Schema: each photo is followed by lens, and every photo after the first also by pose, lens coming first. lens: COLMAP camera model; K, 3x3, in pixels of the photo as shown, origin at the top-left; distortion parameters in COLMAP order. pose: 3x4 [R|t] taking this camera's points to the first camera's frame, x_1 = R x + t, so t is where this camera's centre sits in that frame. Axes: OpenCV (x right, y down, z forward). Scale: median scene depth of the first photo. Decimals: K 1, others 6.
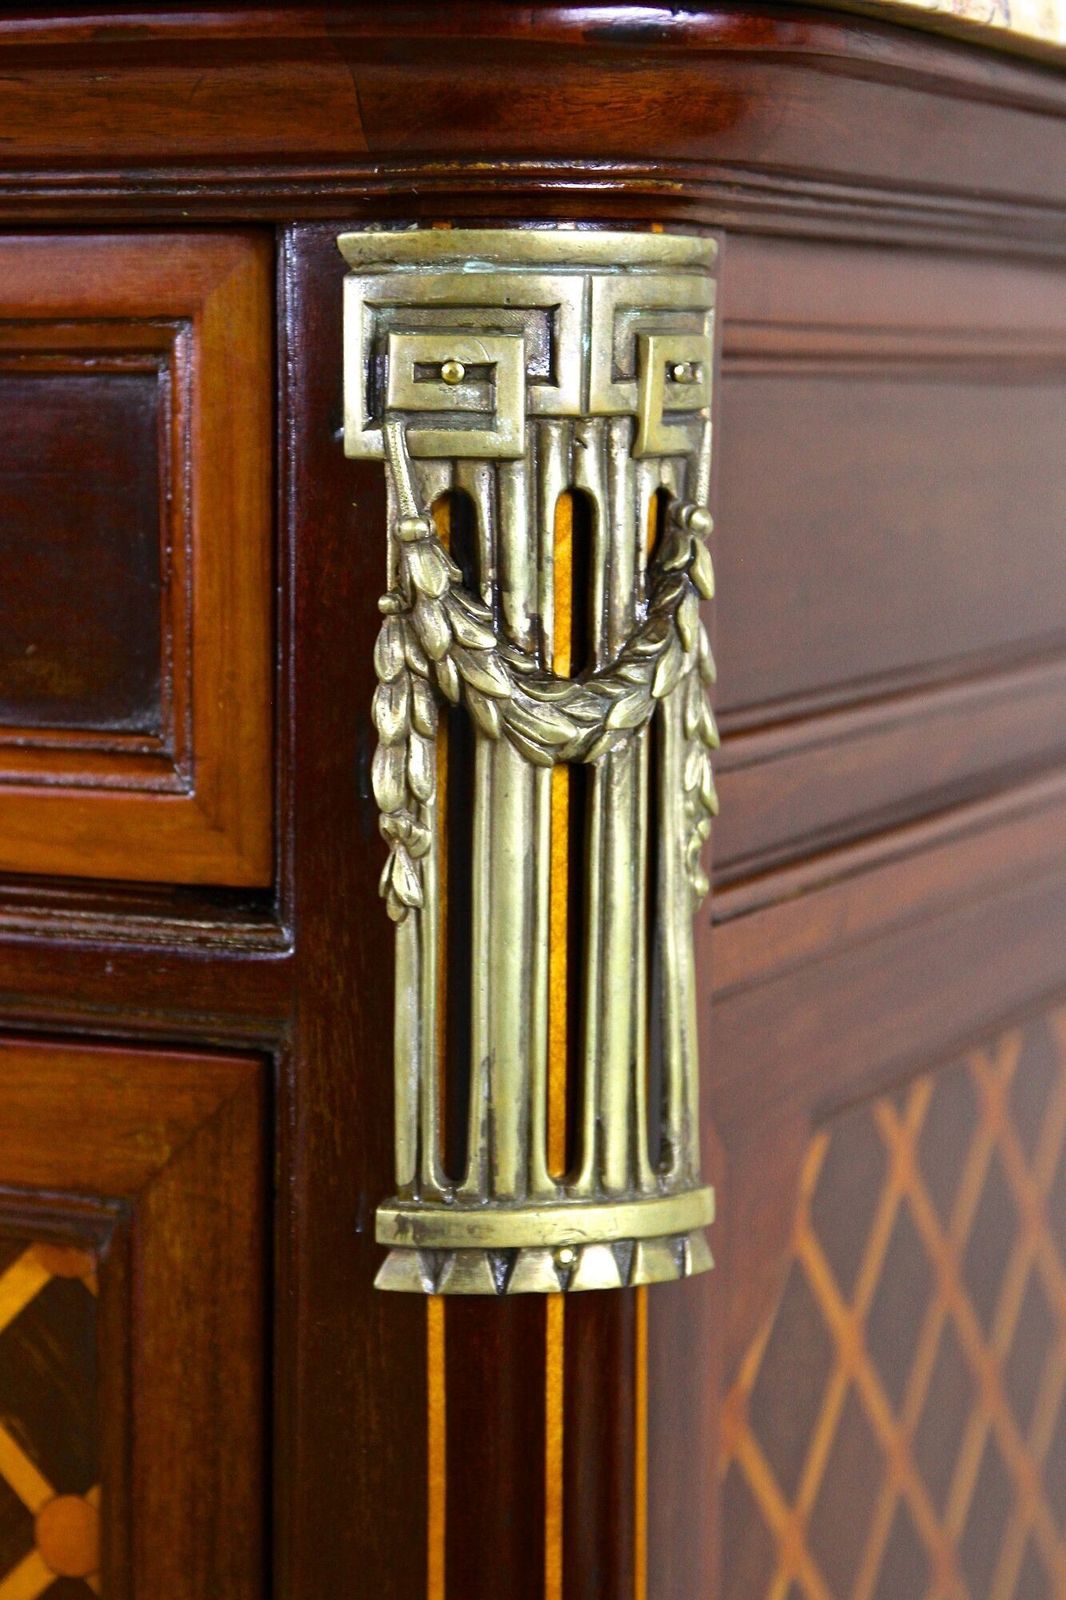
lens RADIAL K [[3826.7, 0, 531.8], [0, 3826.7, 798.7], [0, 0, 1]] dist [0.055879, 0.560912]
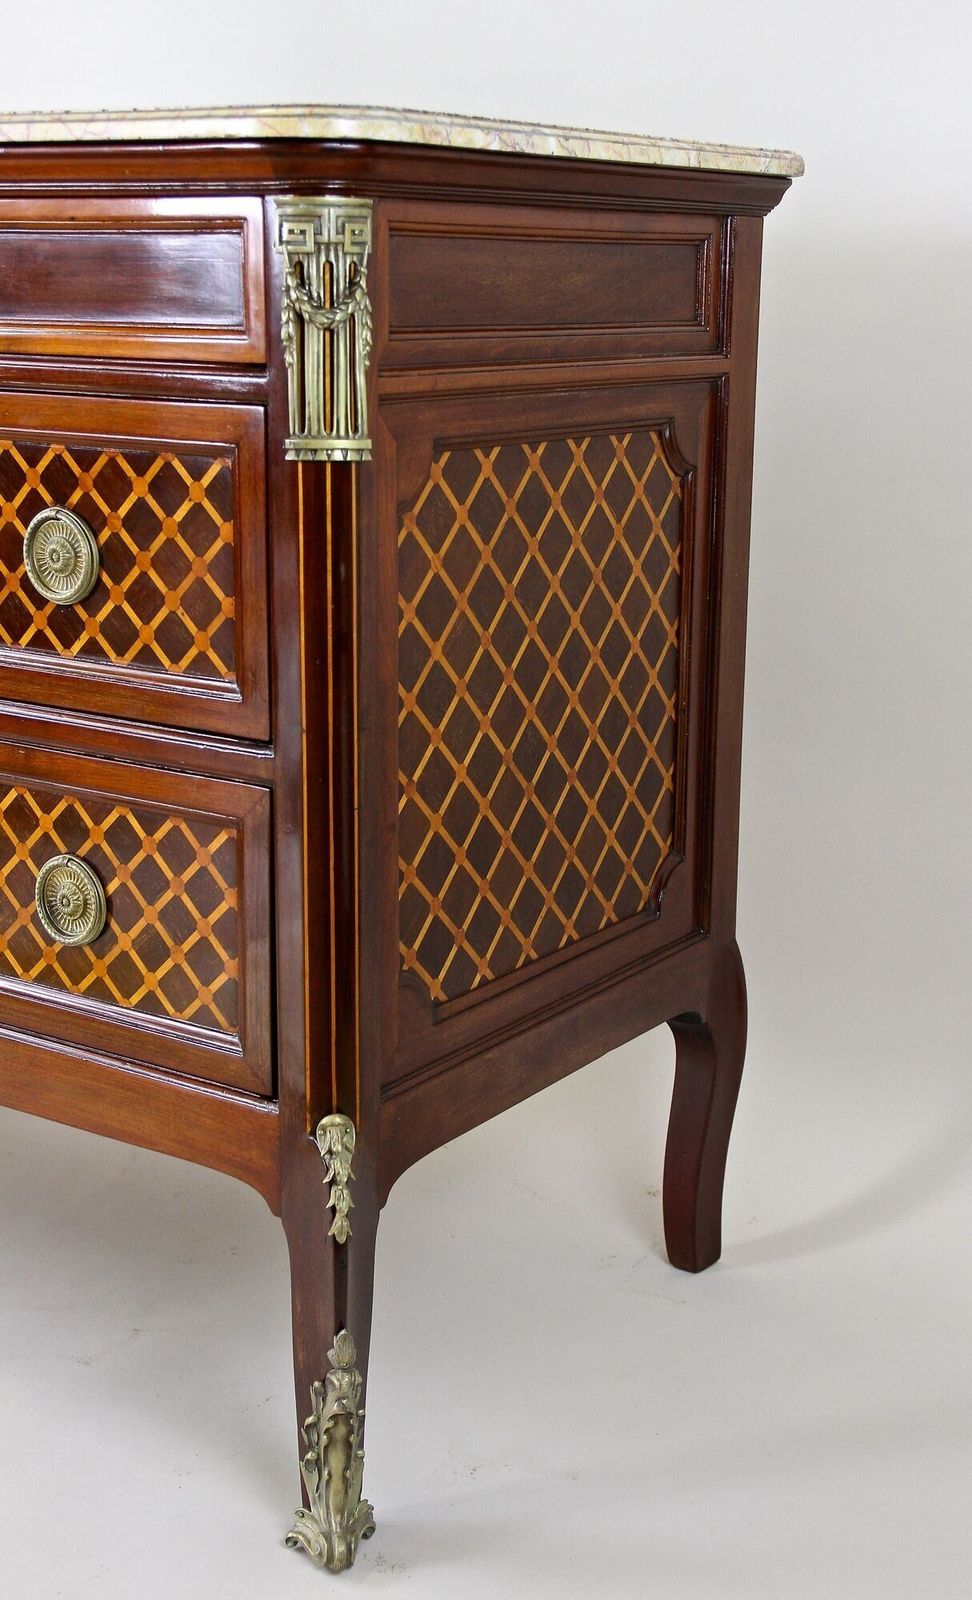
lens RADIAL K [[2224.0, 0, 487.0], [0, 2224.0, 820.8], [0, 0, 1]] dist [0.026791, 0.122485]
pose [[0.985340, 0.042506, -0.165224, 0.596242], [-0.021302, 0.991539, 0.128049, 0.204365], [0.169269, -0.122652, 0.977908, -1.388552]]
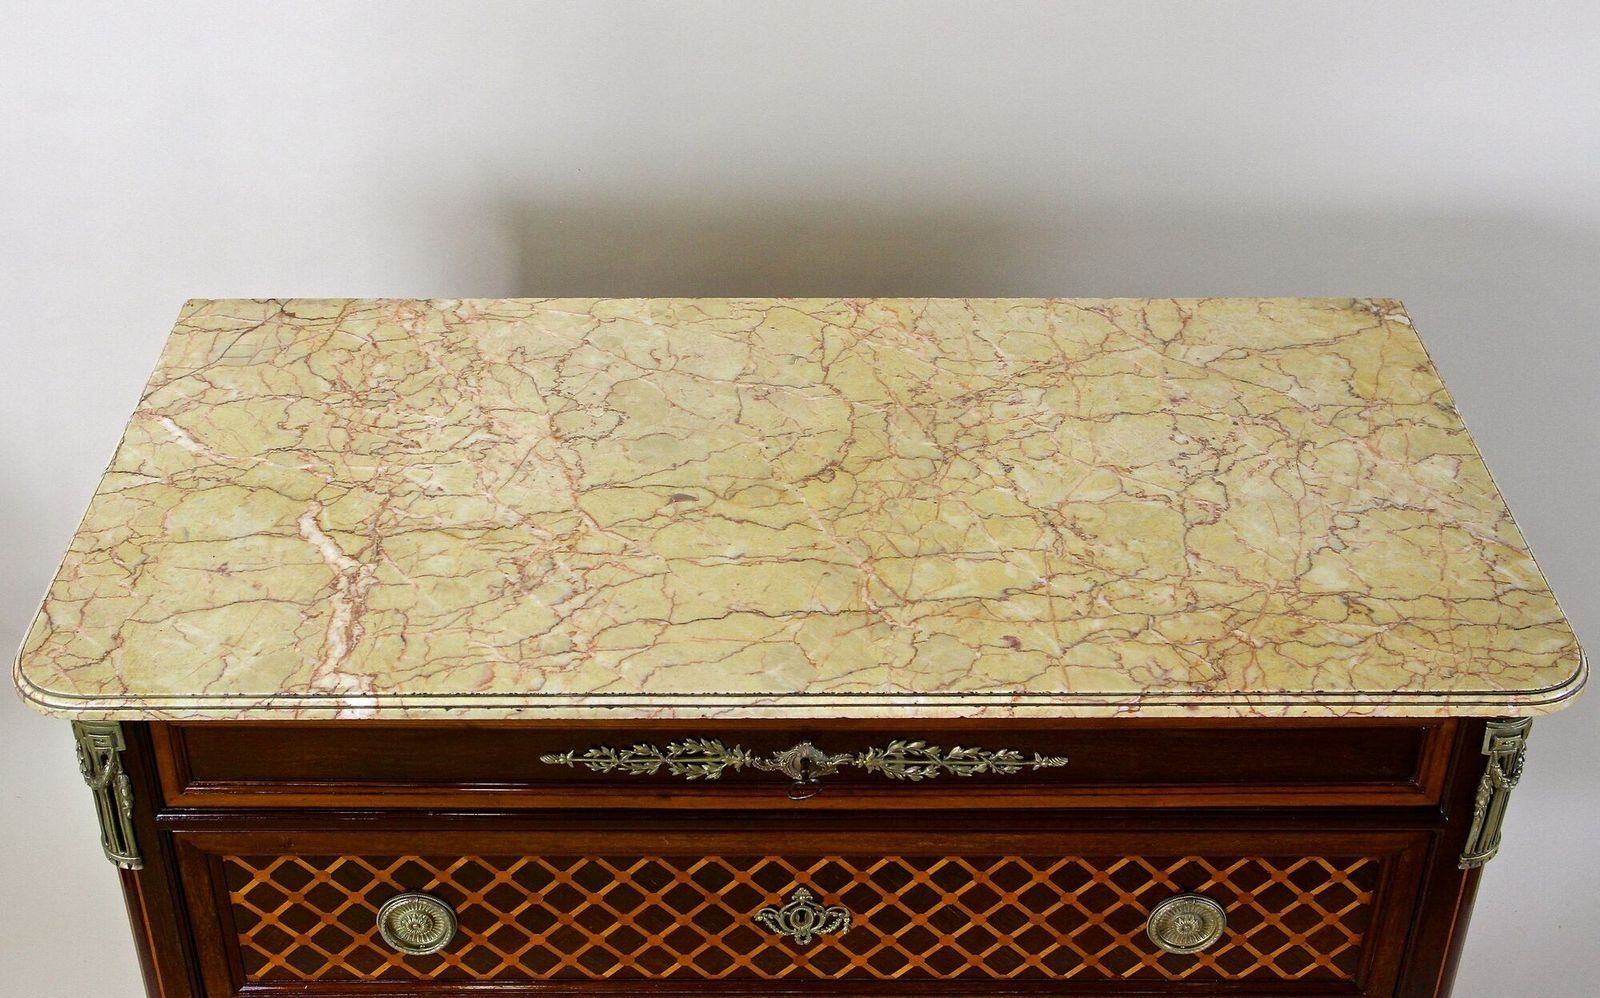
lens RADIAL K [[2058.8, 0, 803.4], [0, 2058.8, 426.5], [0, 0, 1]] dist [-0.005779, 0.090858]
pose [[0.908038, -0.228495, 0.351081, -1.781346], [0.049094, 0.890399, 0.452526, -1.810619], [-0.416002, -0.393675, 0.819733, -0.770667]]
